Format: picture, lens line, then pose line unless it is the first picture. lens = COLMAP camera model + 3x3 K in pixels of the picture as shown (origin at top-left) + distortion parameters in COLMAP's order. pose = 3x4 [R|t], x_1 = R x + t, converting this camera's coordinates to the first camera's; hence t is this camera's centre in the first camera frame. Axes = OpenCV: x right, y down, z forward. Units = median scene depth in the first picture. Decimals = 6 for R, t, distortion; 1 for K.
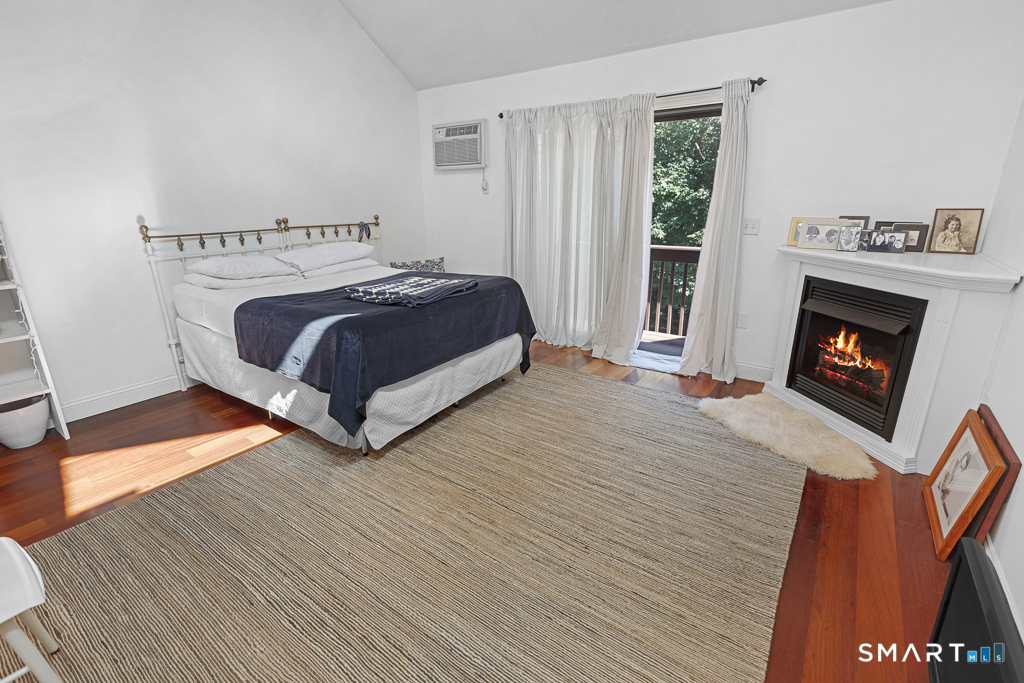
lens RADIAL K [[480.3, 0, 512.0], [0, 480.3, 341.5], [0, 0, 1]] dist [-0.002310, -0.000308]
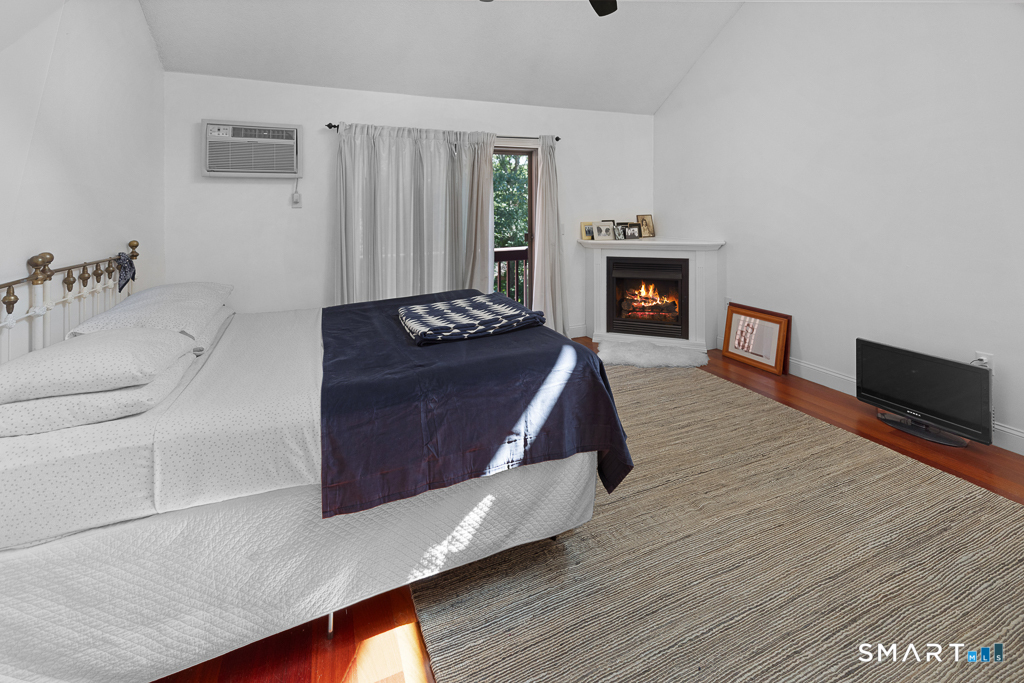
lens RADIAL K [[456.4, 0, 513.5], [0, 456.4, 203.6], [0, 0, 1]] dist [0.002311, 0.000309]
pose [[0.495965, 0.010539, 0.868279, -0.886459], [0.258141, 0.952930, -0.159018, -0.150462], [-0.829085, 0.303006, 0.469899, 0.514067]]
